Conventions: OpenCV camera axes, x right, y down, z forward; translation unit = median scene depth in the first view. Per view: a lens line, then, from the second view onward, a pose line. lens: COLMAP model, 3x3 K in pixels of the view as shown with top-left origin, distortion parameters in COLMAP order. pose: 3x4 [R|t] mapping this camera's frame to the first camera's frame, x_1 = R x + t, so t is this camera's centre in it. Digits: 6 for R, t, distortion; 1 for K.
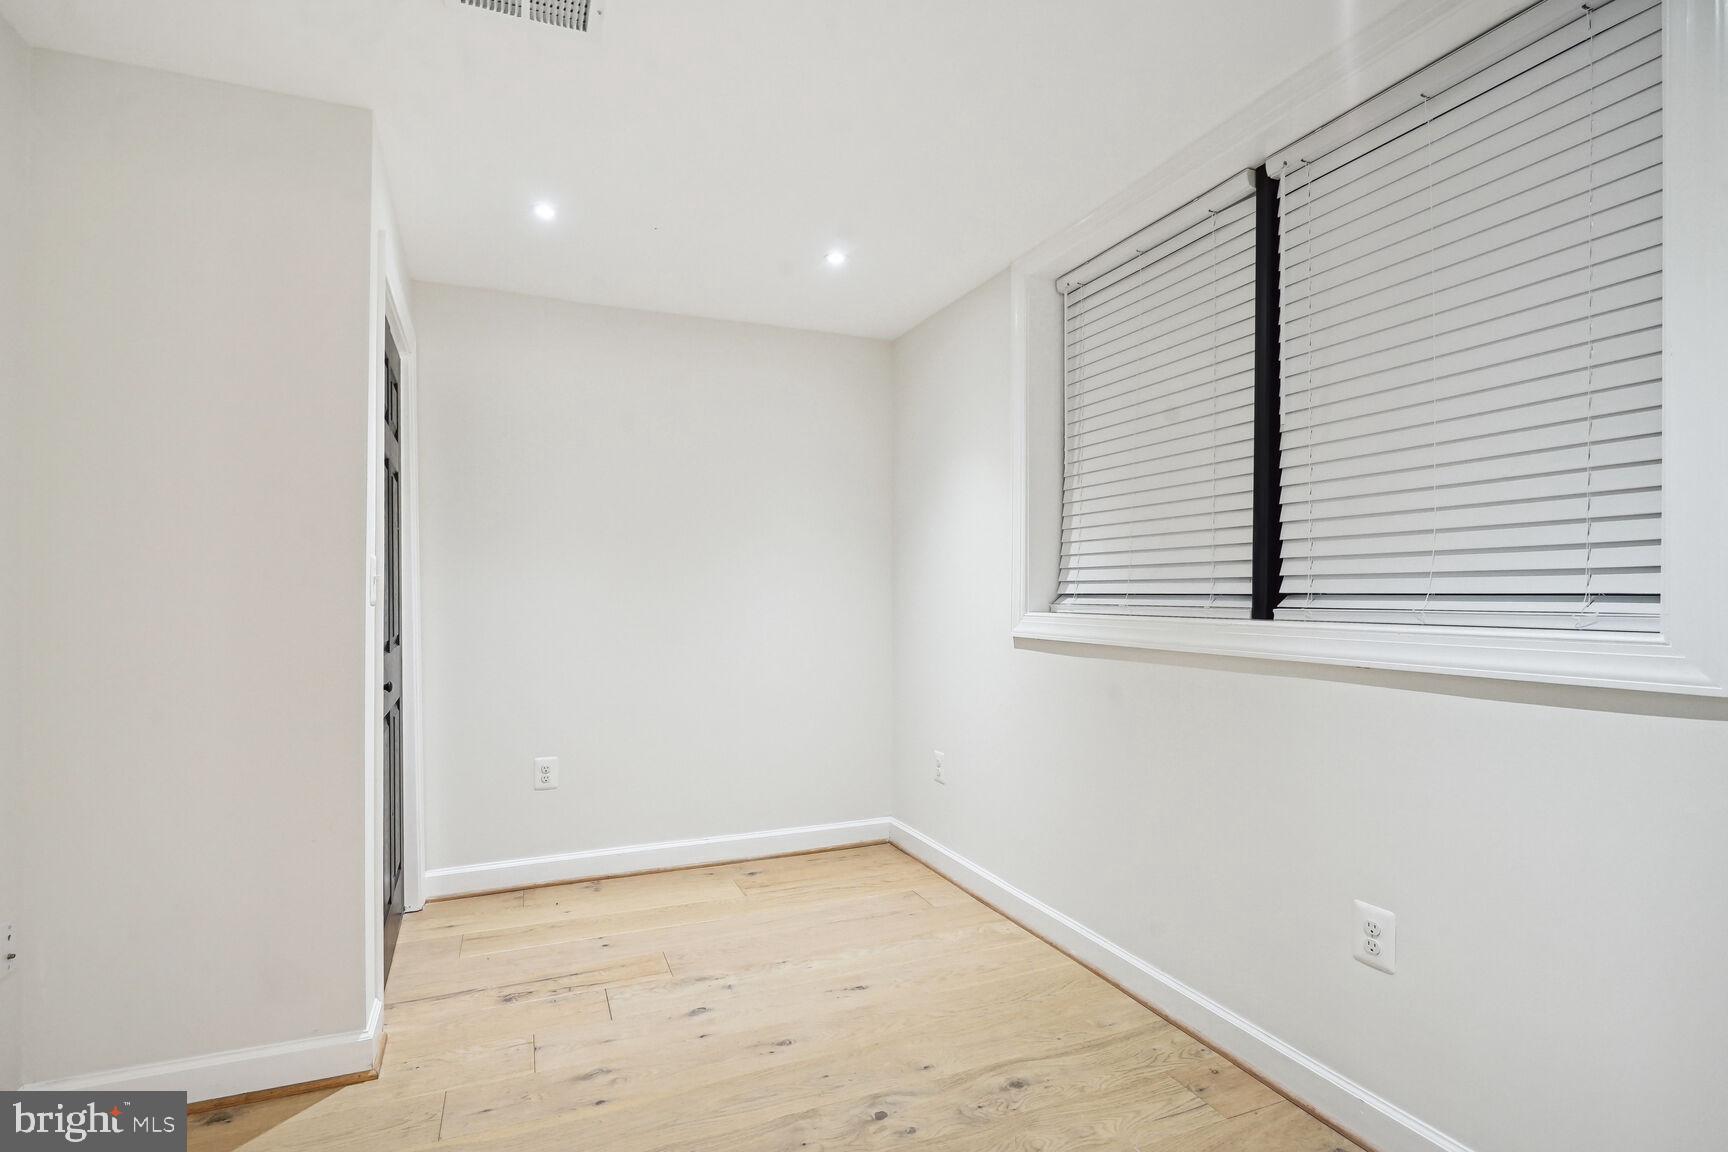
lens RADIAL K [[805.5, 0, 838.1], [0, 805.5, 593.7], [0, 0, 1]] dist [-0.009565, 0.002280]
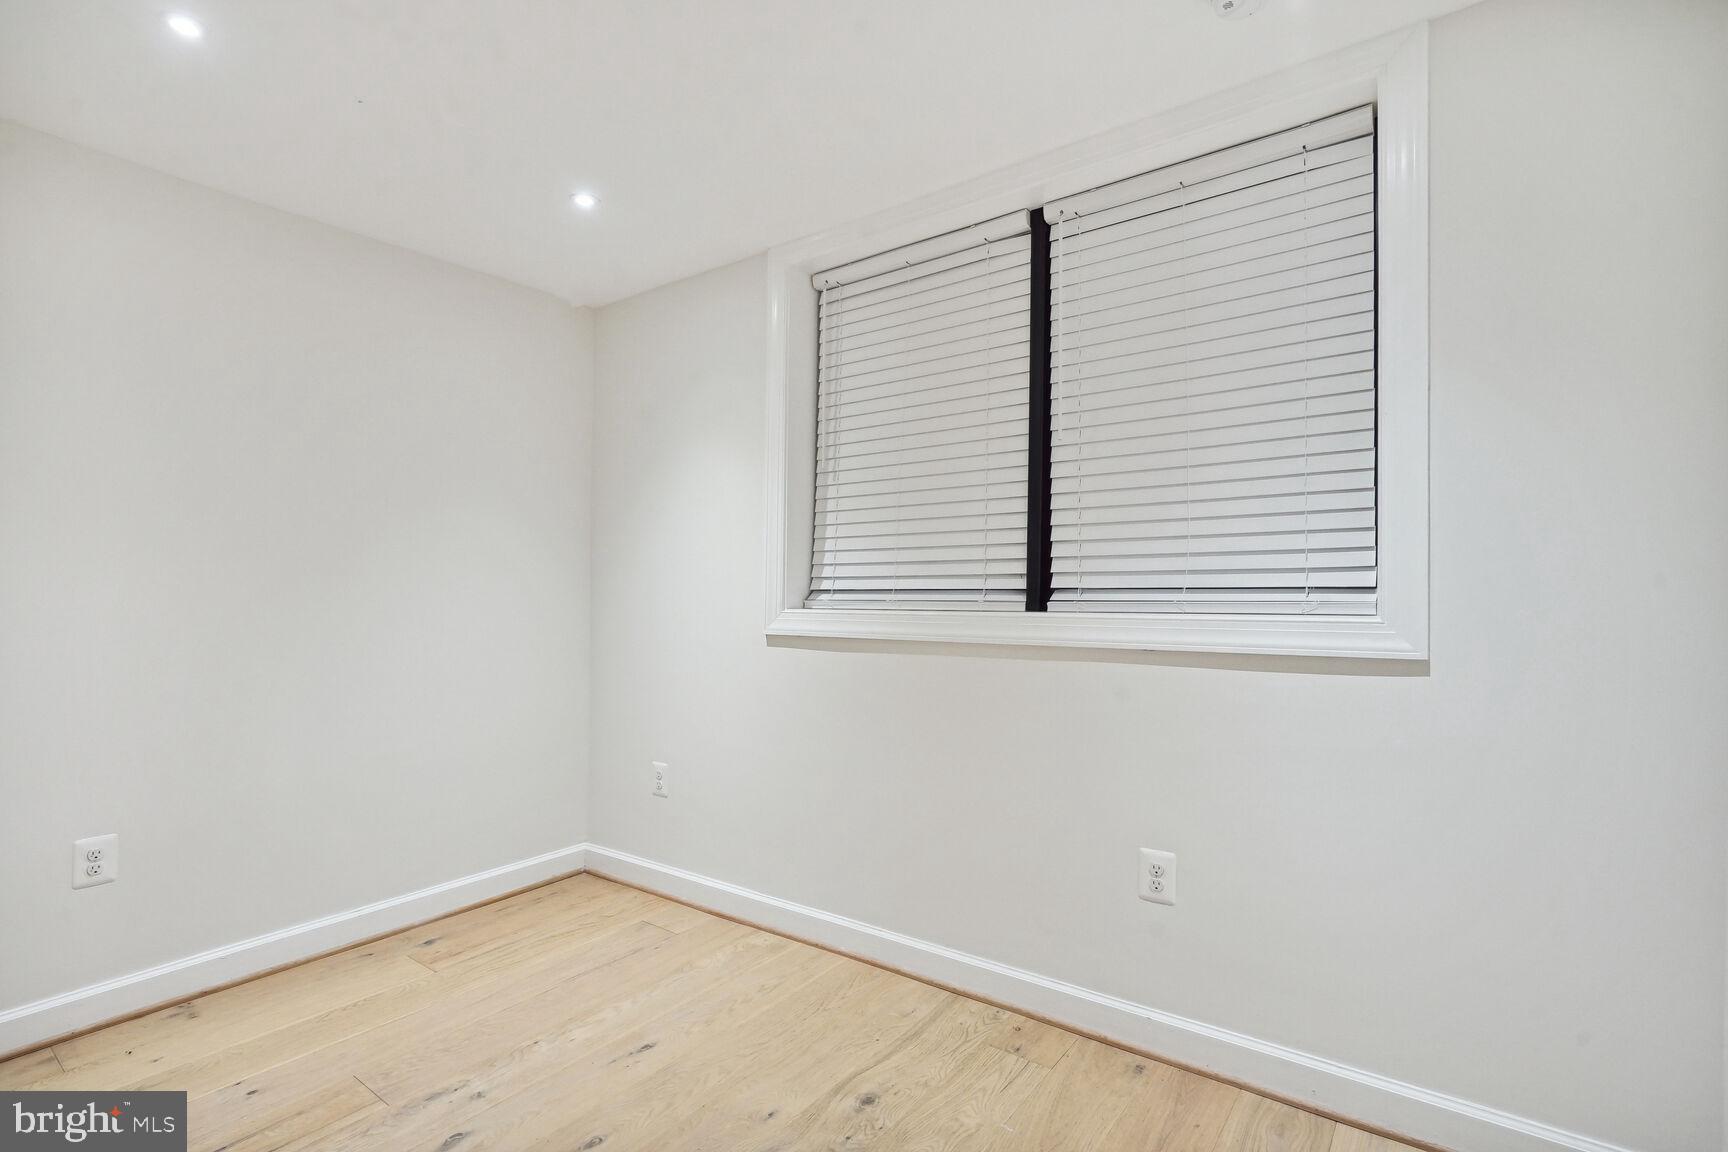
lens RADIAL K [[805.5, 0, 861.5], [0, 805.5, 580.4], [0, 0, 1]] dist [-0.009565, 0.002280]
pose [[0.857396, 0.002089, 0.514653, -0.247512], [0.004674, 0.999919, -0.011845, 0.000931], [-0.514636, 0.012561, 0.857317, 0.153985]]
